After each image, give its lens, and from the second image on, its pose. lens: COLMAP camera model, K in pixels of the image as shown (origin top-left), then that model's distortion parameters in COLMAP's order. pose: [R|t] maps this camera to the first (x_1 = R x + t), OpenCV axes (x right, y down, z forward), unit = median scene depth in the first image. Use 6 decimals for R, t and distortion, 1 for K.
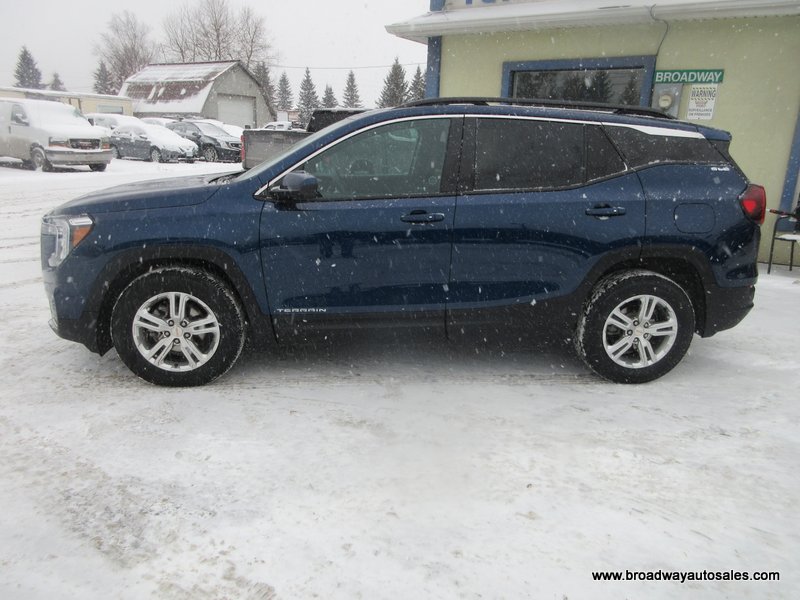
lens RADIAL K [[607.3, 0, 400.9], [0, 607.3, 299.0], [0, 0, 1]] dist [0.006341, -0.003571]
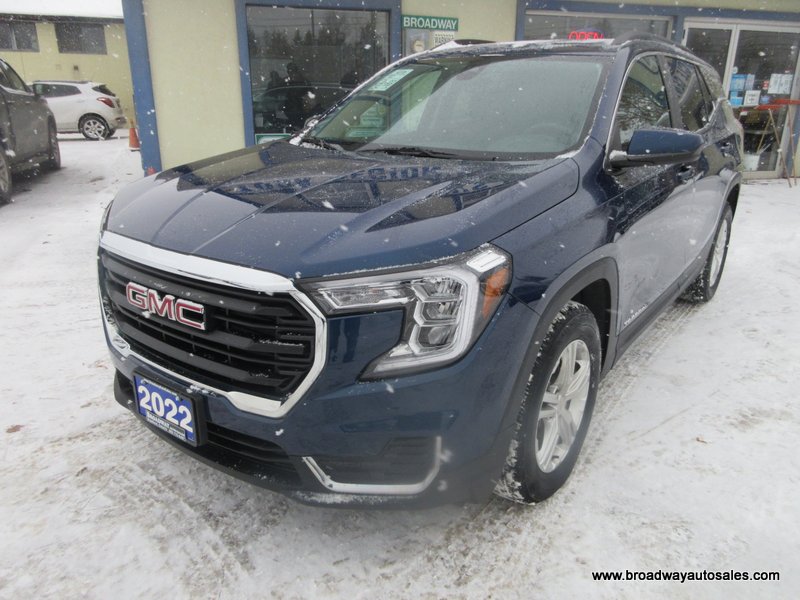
lens RADIAL K [[607.3, 0, 397.7], [0, 607.3, 301.0], [0, 0, 1]] dist [0.006341, -0.003571]
pose [[0.667614, -0.261865, 0.696935, -0.421385], [0.208237, 0.964419, 0.162893, -0.086814], [-0.714793, 0.036378, 0.698390, 0.328104]]
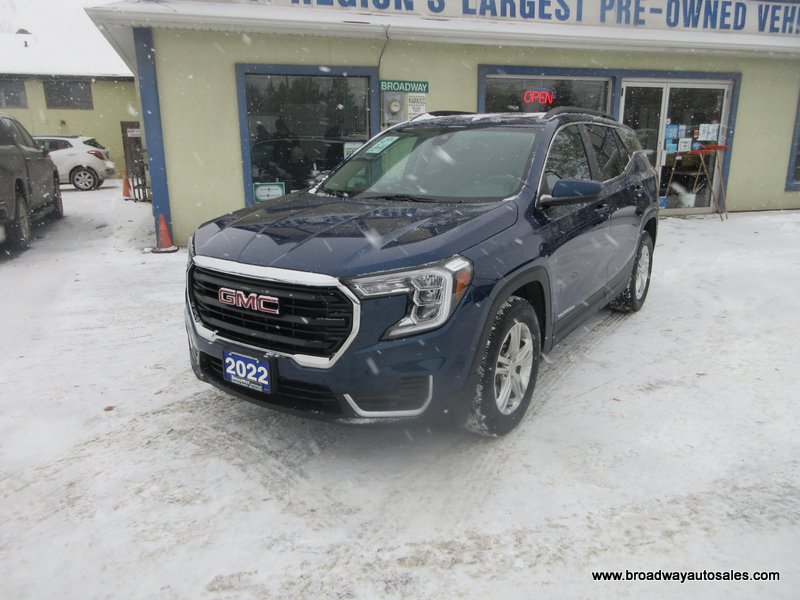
lens RADIAL K [[607.3, 0, 398.2], [0, 607.3, 301.0], [0, 0, 1]] dist [0.006341, -0.003571]
pose [[0.631366, -0.229945, 0.740609, -0.532670], [0.228626, 0.967773, 0.105572, -0.083020], [-0.741018, 0.102668, 0.663591, 0.249918]]
